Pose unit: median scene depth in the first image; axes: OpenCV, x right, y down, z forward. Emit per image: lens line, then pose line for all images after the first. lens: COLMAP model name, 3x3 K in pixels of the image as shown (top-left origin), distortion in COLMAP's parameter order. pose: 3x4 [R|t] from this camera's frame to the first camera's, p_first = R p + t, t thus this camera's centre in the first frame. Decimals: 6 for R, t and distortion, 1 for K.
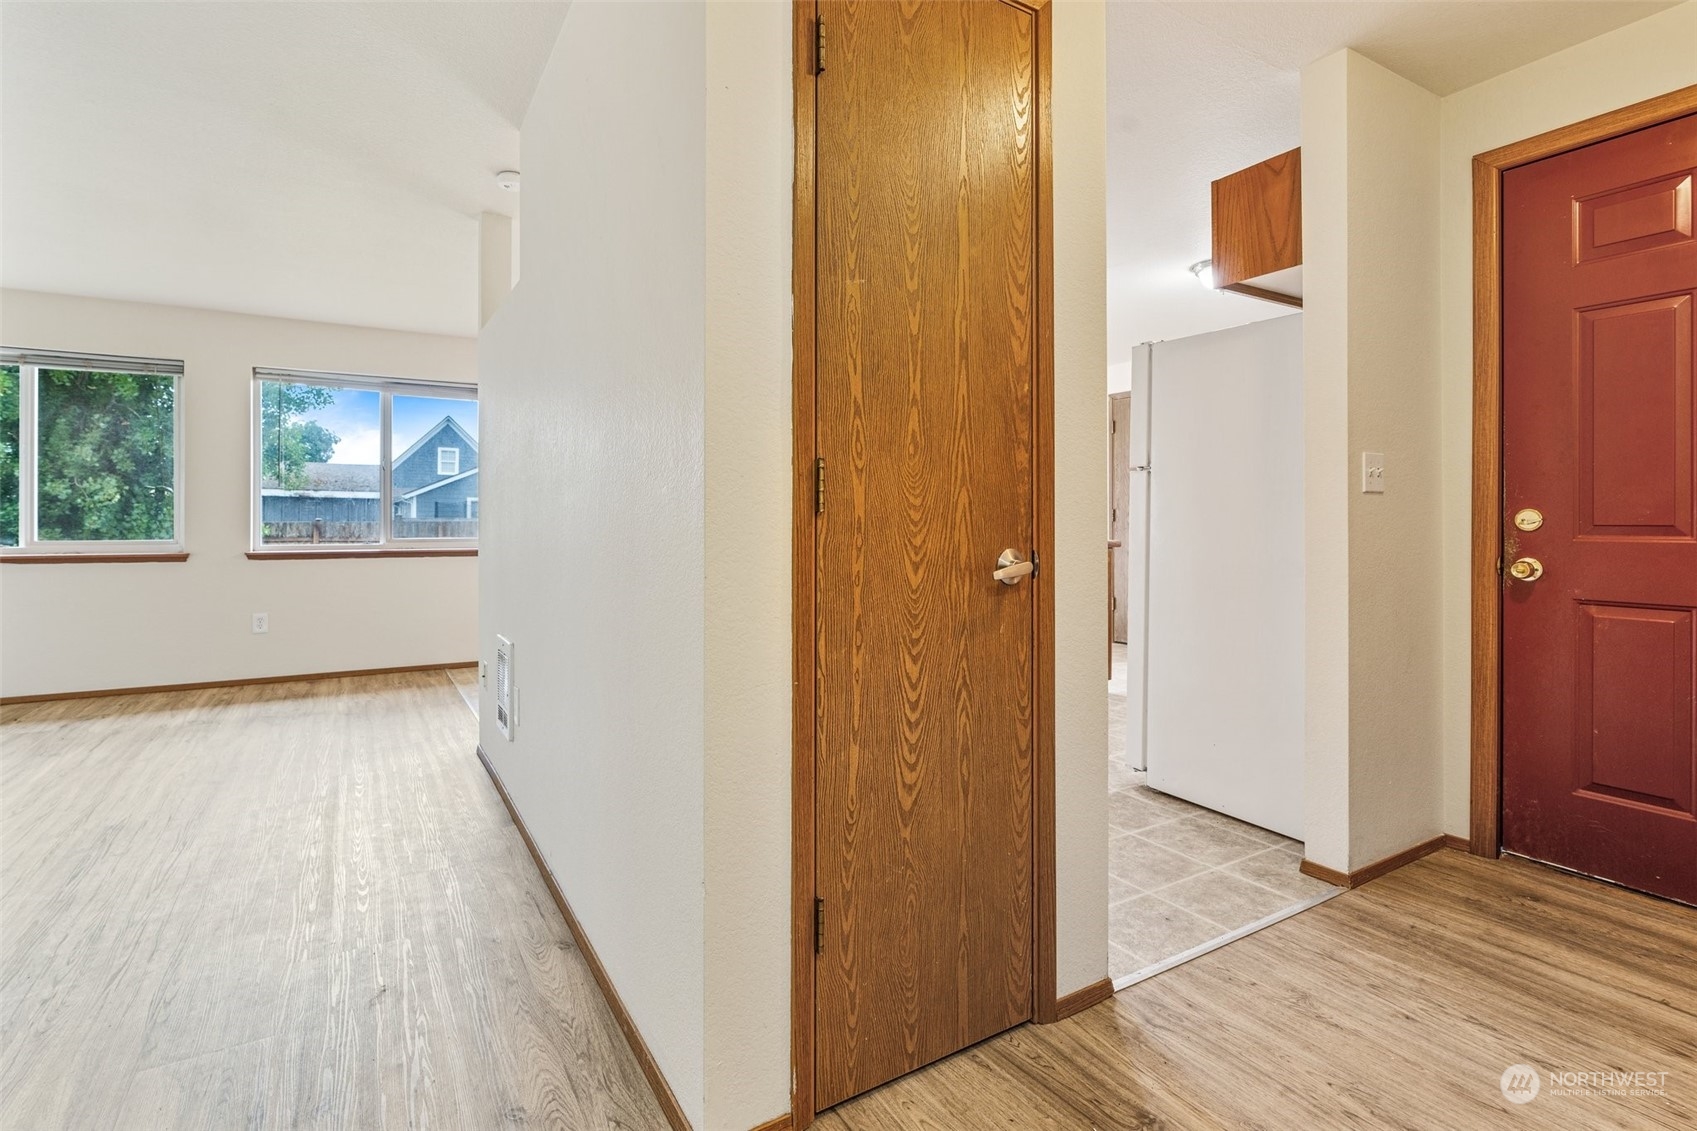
lens RADIAL K [[769.0, 0, 799.1], [0, 769.0, 523.9], [0, 0, 1]] dist [-0.003997, 0.001849]
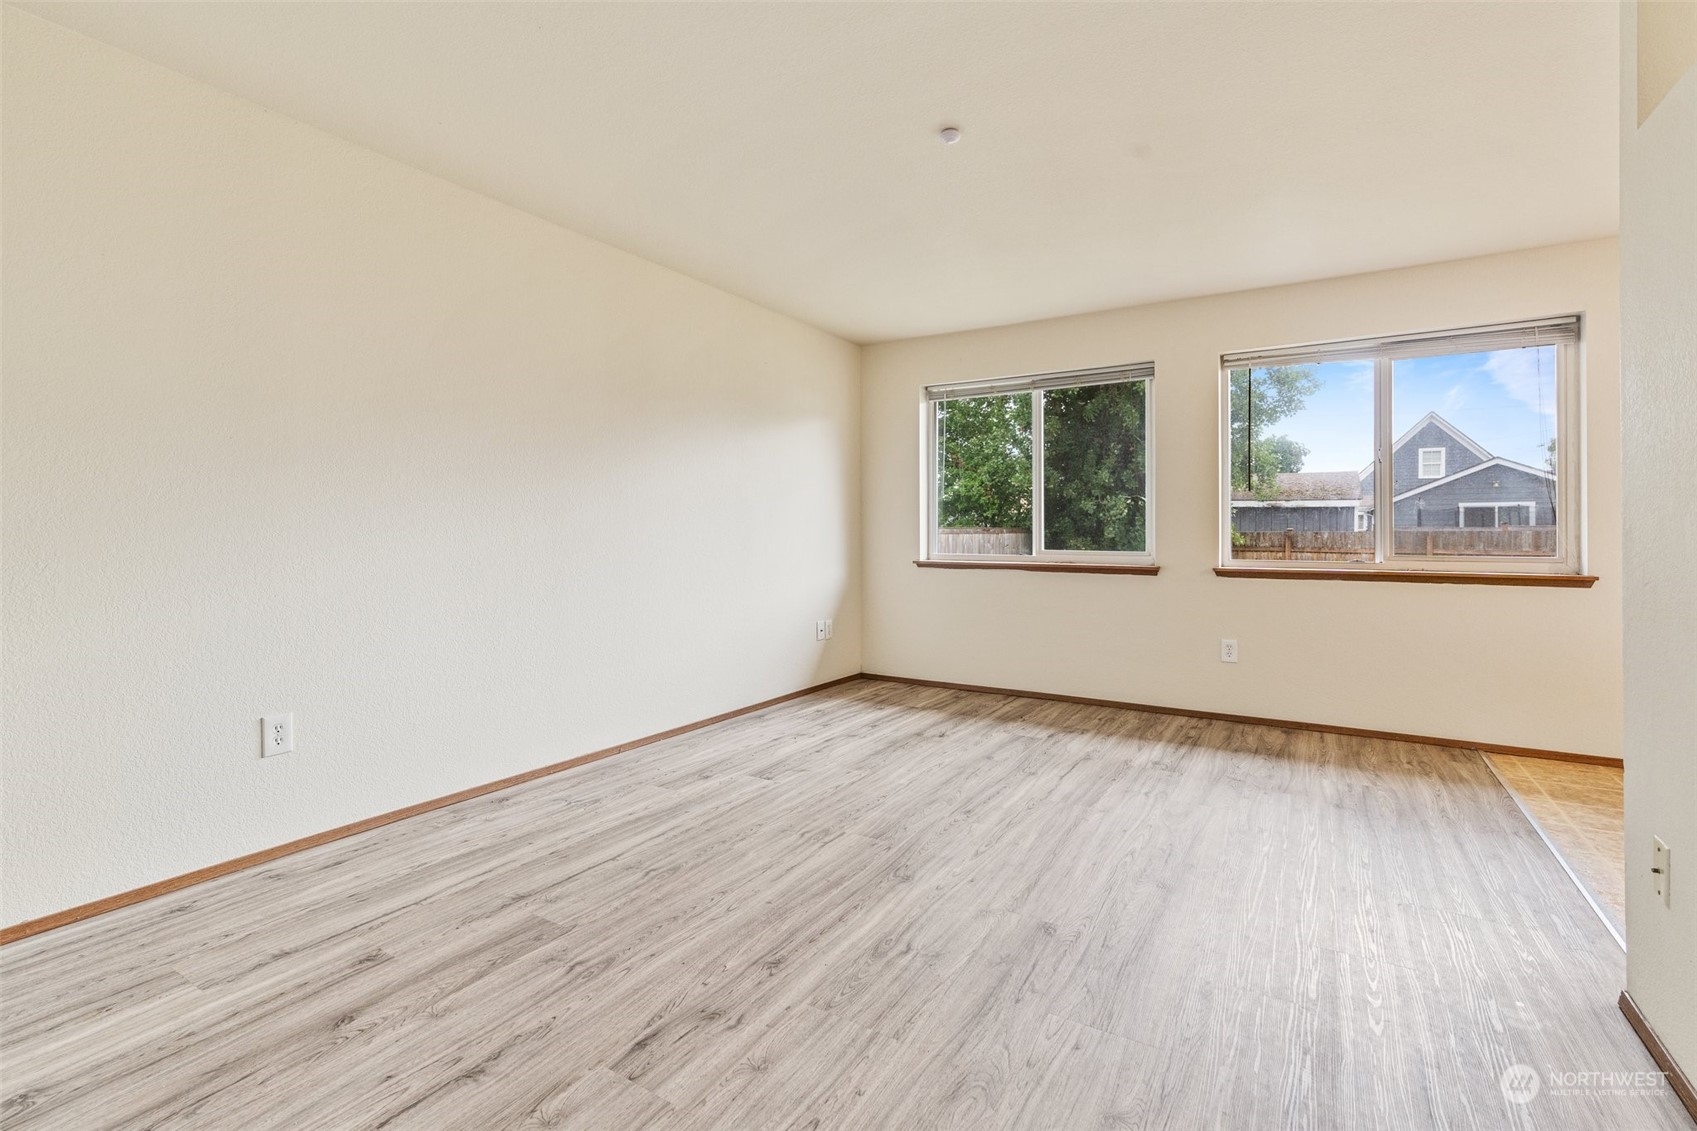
lens RADIAL K [[769.0, 0, 860.3], [0, 769.0, 524.1], [0, 0, 1]] dist [-0.003997, 0.001849]
pose [[0.481314, -0.009615, -0.876495, -0.148769], [-0.001450, 0.999930, -0.011765, -0.001711], [0.876547, 0.006934, 0.481266, 0.228140]]
